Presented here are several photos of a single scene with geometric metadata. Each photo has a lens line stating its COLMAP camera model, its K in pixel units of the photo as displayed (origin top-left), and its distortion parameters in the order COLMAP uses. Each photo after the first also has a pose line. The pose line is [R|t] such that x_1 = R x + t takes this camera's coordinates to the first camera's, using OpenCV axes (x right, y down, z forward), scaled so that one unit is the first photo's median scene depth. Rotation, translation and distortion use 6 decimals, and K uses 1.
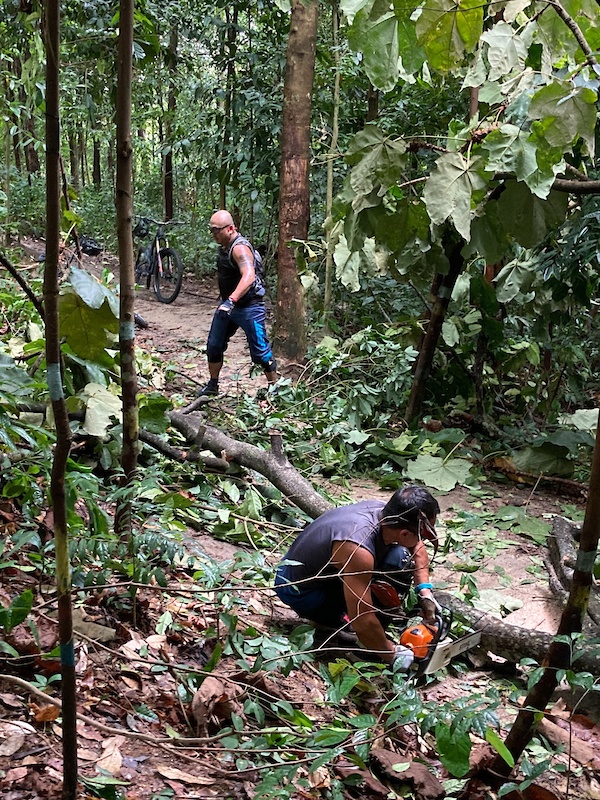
lens RADIAL K [[1047.2, 0, 302.6], [0, 1047.2, 397.3], [0, 0, 1]] dist [0.061359, 0.000000]
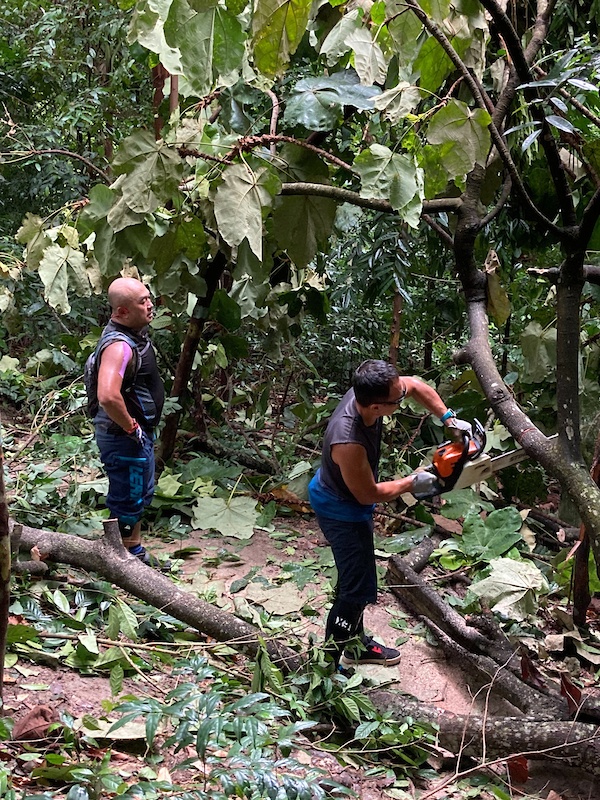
lens RADIAL K [[1047.2, 0, 297.0], [0, 1047.2, 403.4], [0, 0, 1]] dist [0.061359, 0.000000]
pose [[0.896560, -0.092874, 0.433075, -0.228717], [0.078664, 0.995613, 0.050662, -0.080925], [-0.435880, -0.011354, 0.899933, 0.204944]]
